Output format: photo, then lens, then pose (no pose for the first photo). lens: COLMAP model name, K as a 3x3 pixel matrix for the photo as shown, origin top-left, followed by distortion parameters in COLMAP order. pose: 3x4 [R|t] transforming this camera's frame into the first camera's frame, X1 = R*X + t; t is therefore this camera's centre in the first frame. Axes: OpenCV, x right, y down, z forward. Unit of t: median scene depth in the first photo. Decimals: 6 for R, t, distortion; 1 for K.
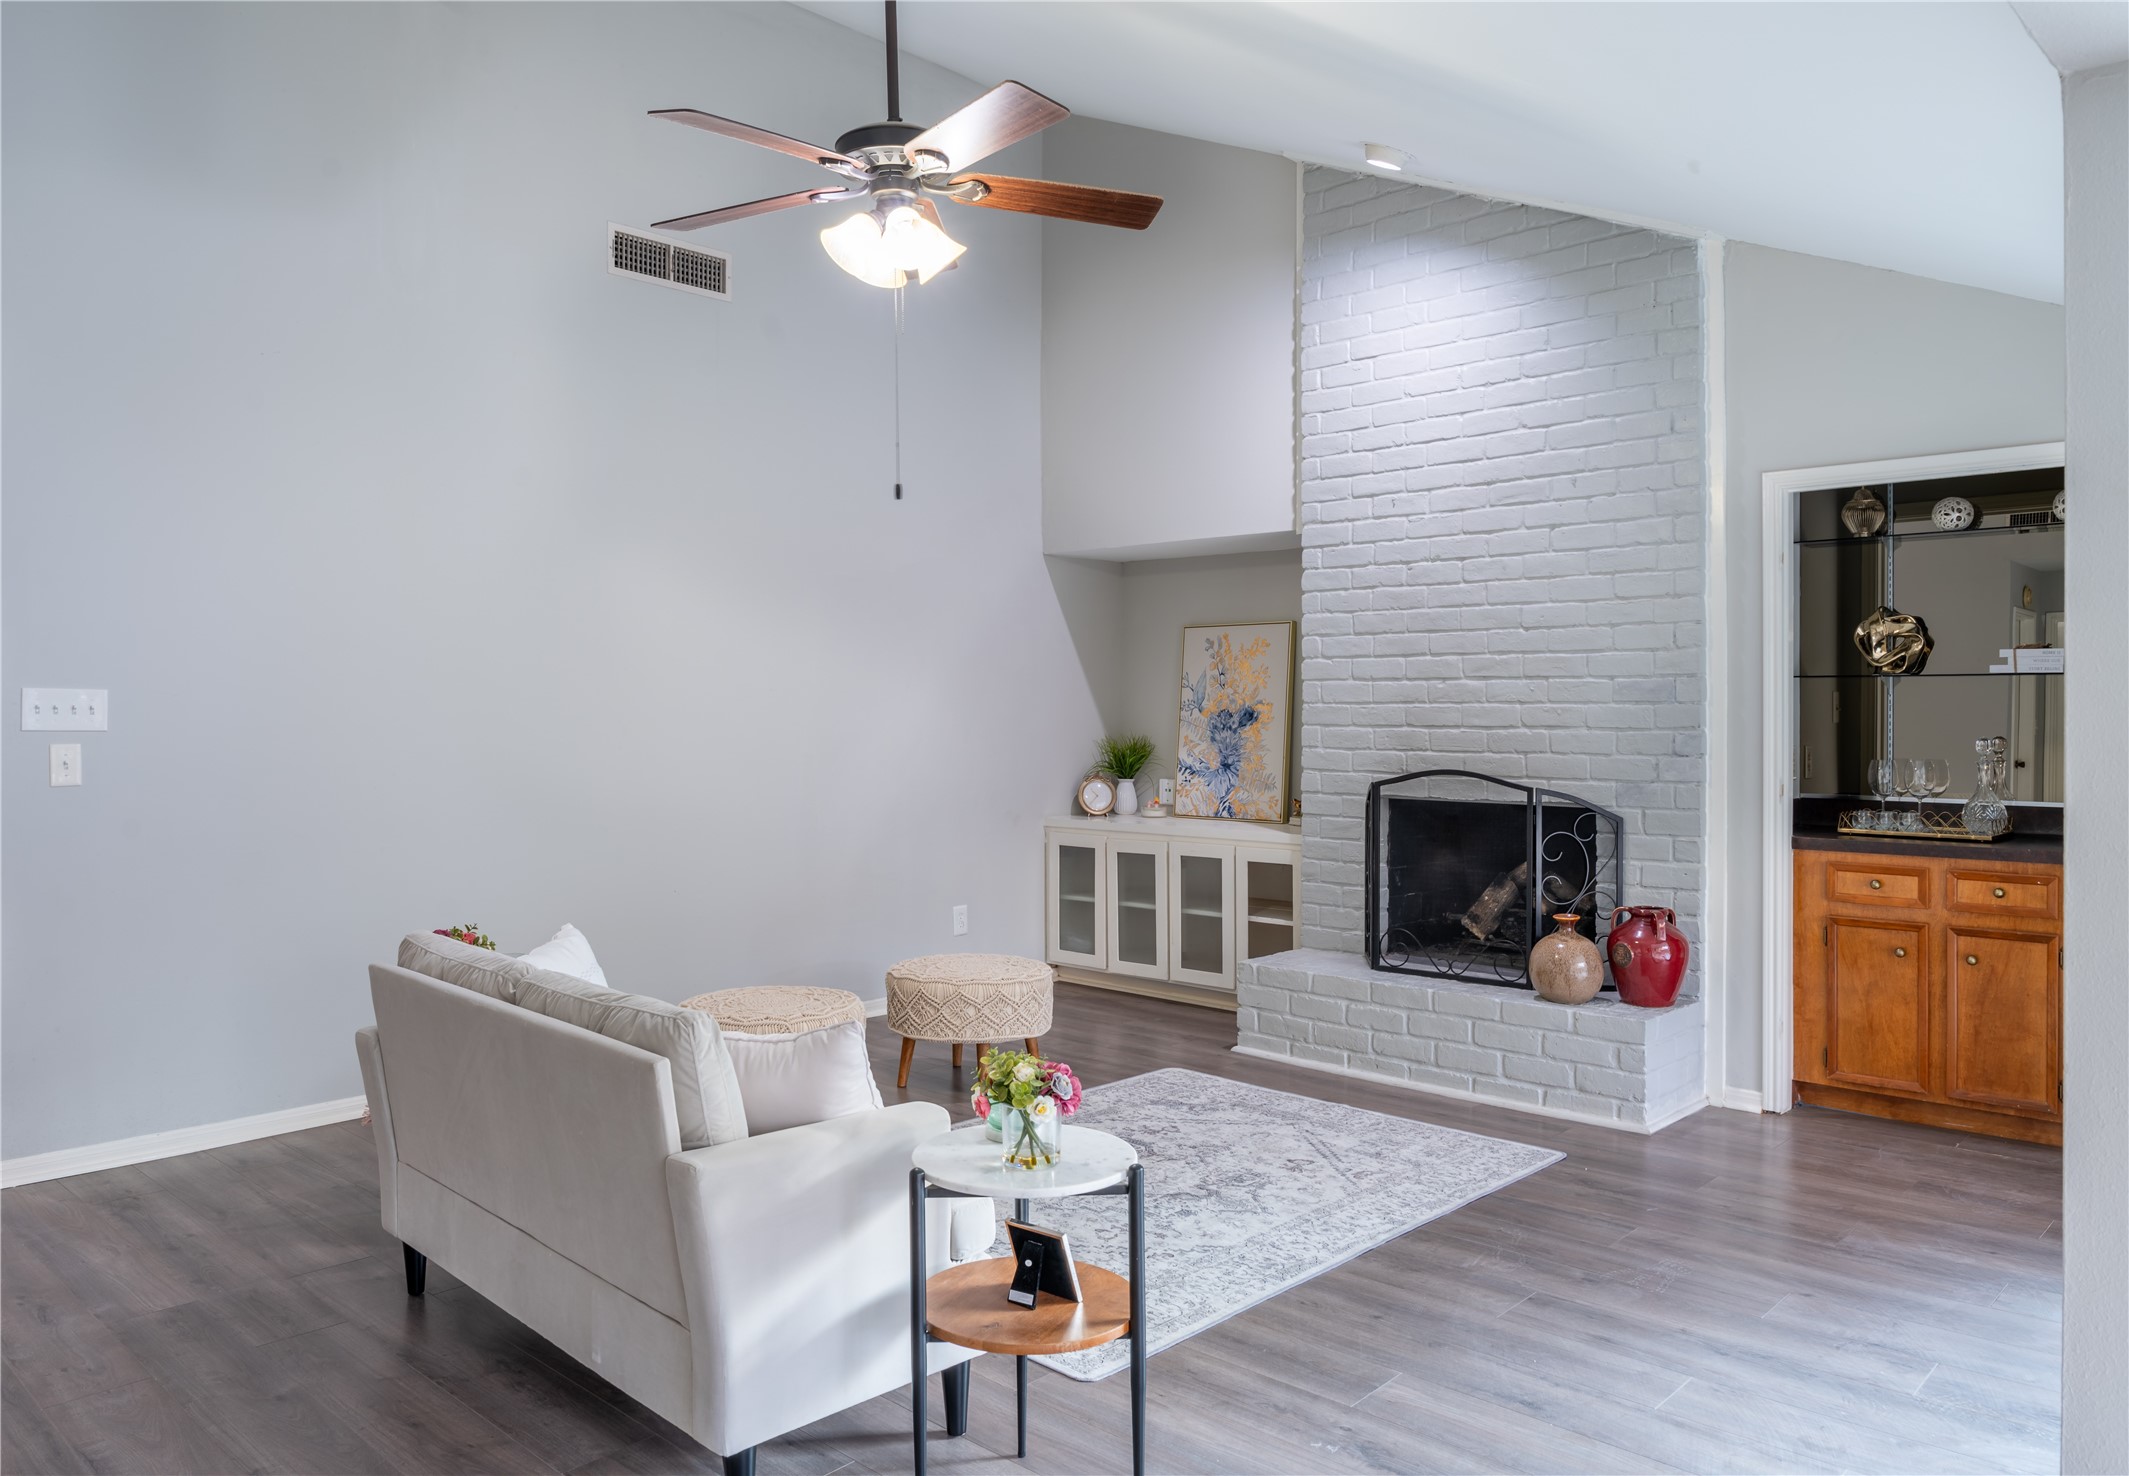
lens RADIAL K [[1523.2, 0, 1064.5], [0, 1523.2, 738.0], [0, 0, 1]] dist [0.004284, 0.000891]
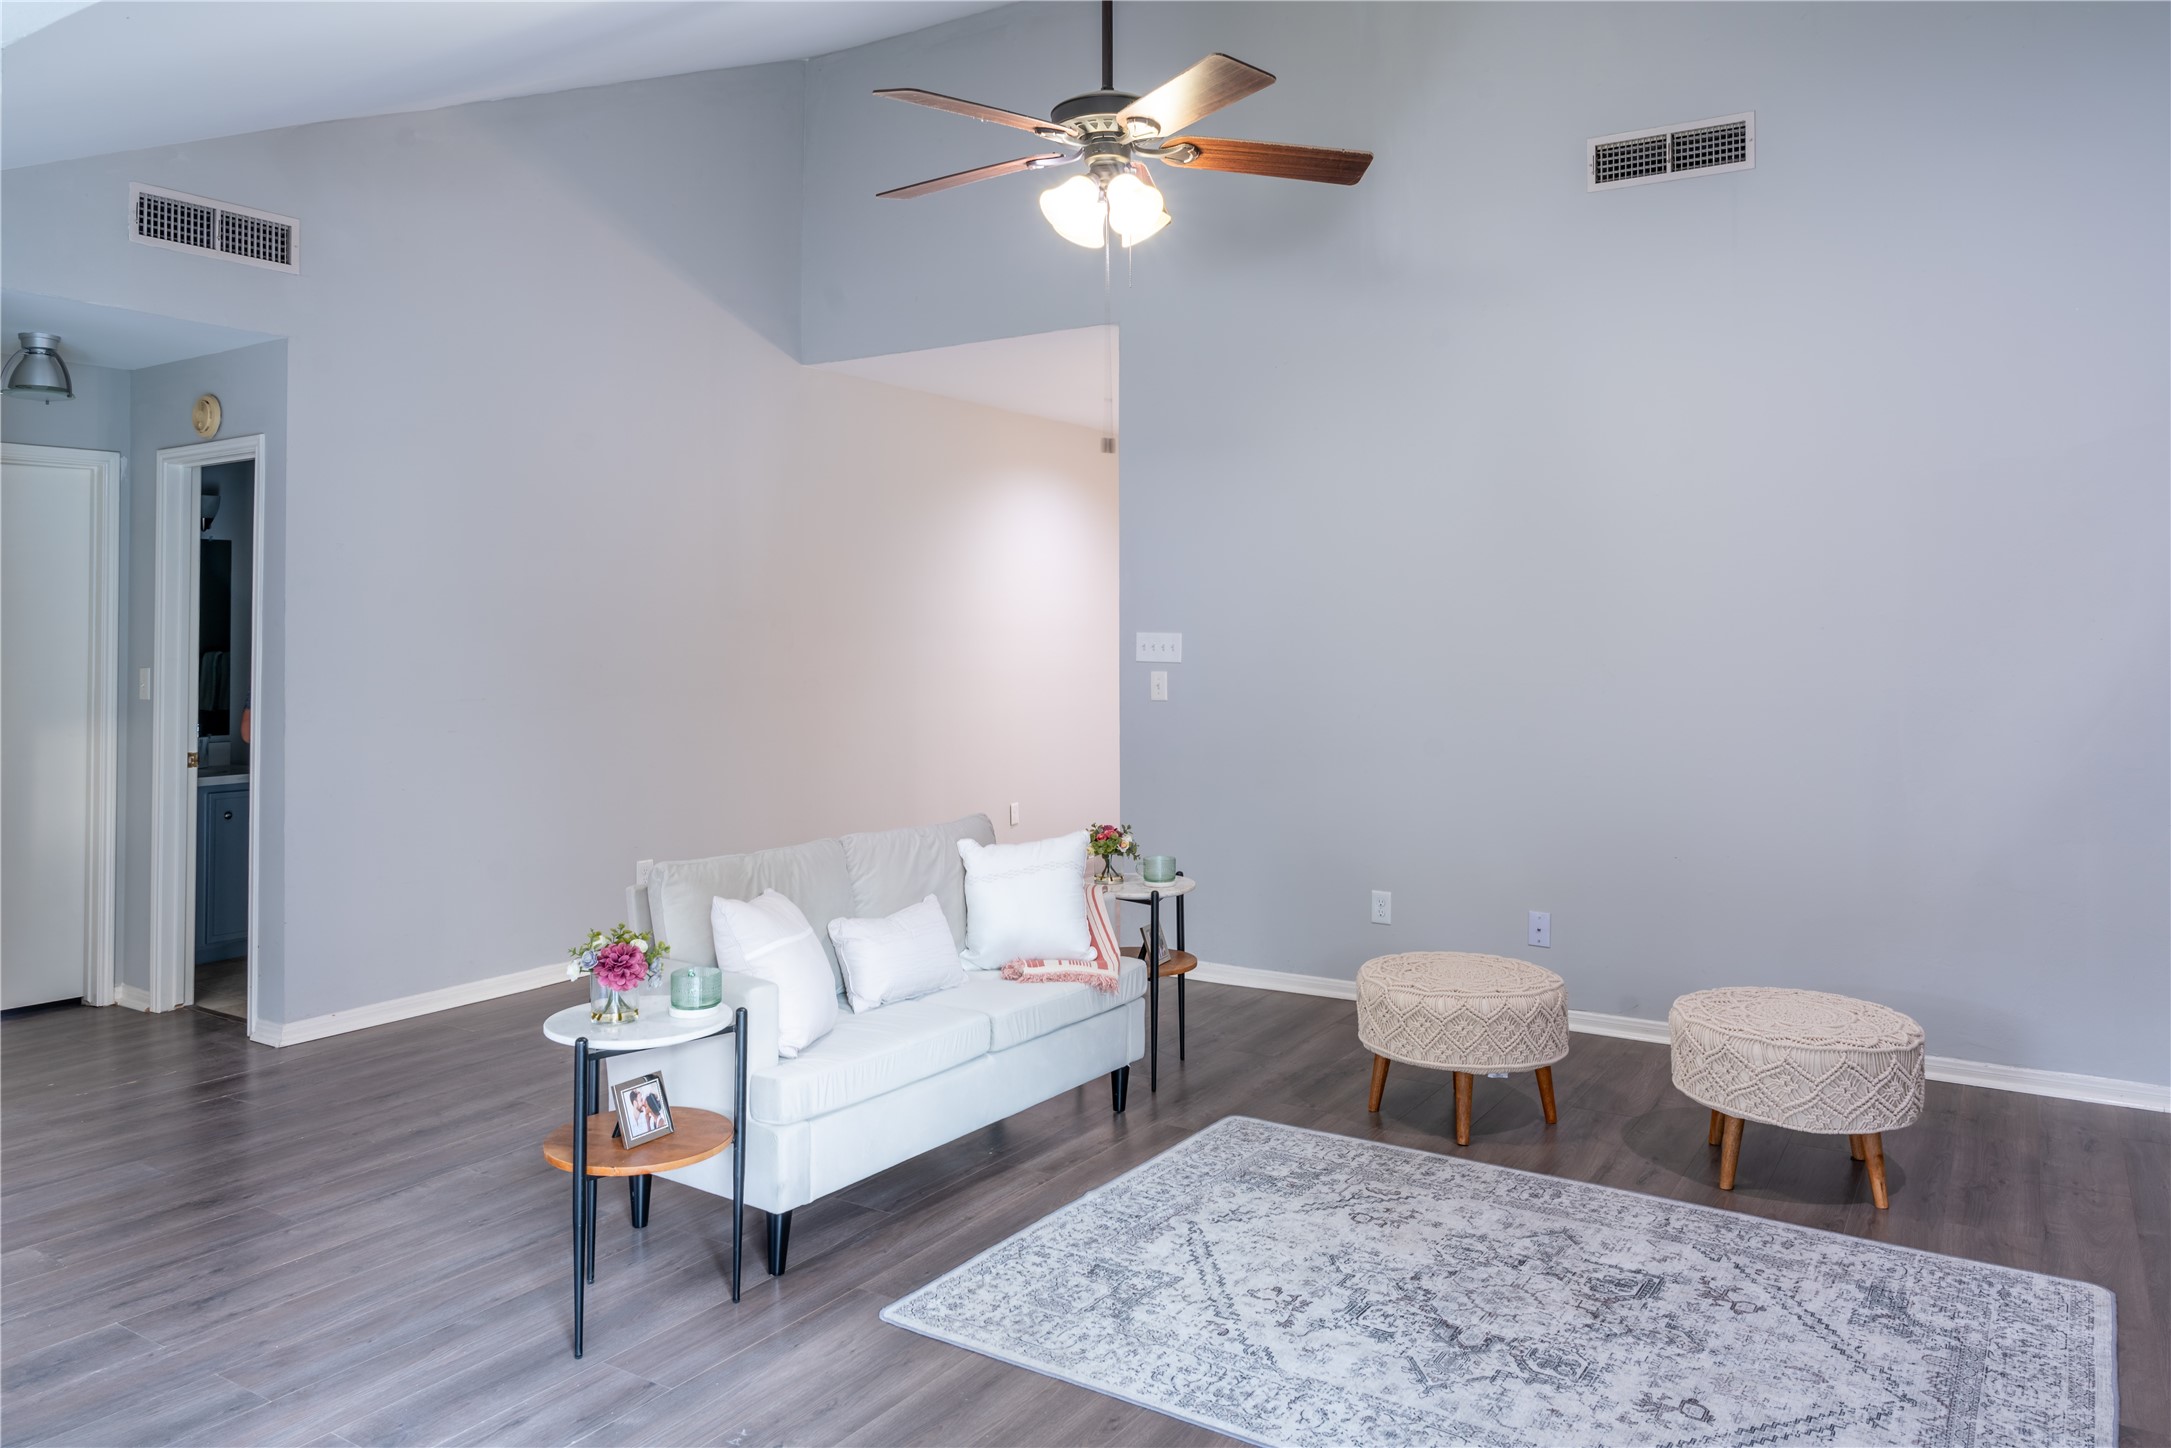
lens RADIAL K [[1447.3, 0, 1067.1], [0, 1447.3, 722.2], [0, 0, 1]] dist [-0.005459, -0.005670]
pose [[0.171612, 0.057157, -0.983505, 0.724719], [-0.016616, 0.998341, 0.055120, -0.035047], [0.985024, 0.006883, 0.172277, 0.685737]]
